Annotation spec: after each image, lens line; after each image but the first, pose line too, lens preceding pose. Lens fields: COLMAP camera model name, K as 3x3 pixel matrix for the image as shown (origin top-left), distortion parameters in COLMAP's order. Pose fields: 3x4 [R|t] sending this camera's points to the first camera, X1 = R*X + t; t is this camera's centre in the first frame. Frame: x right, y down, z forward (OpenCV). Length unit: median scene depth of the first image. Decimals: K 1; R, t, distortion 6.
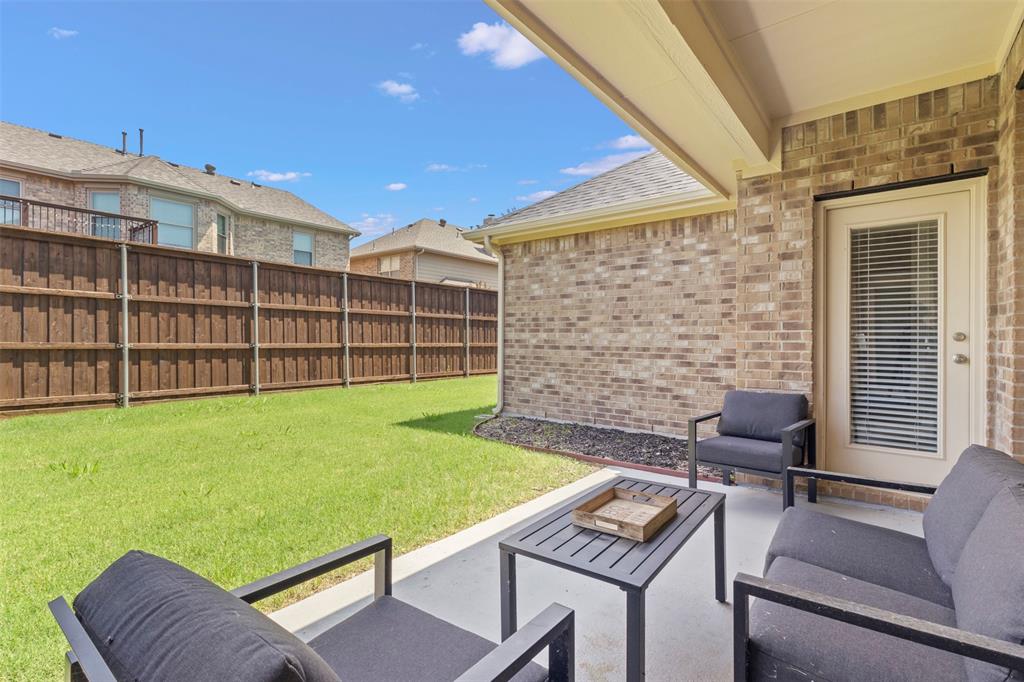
lens RADIAL K [[474.2, 0, 509.4], [0, 474.2, 339.0], [0, 0, 1]] dist [0.010671, 0.000605]
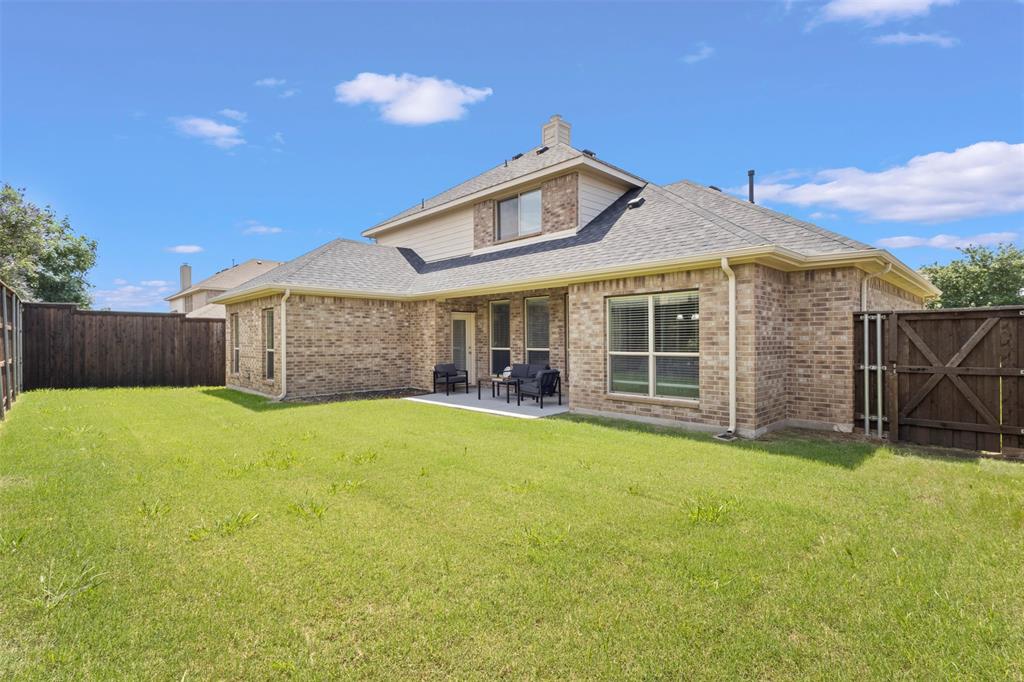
lens RADIAL K [[474.2, 0, 512.3], [0, 474.2, 343.4], [0, 0, 1]] dist [0.010671, 0.000605]
pose [[0.126360, -0.012974, 0.991900, -1.773341], [0.008677, 0.999891, 0.011973, -0.048467], [-0.991947, 0.007094, 0.126458, 0.030996]]
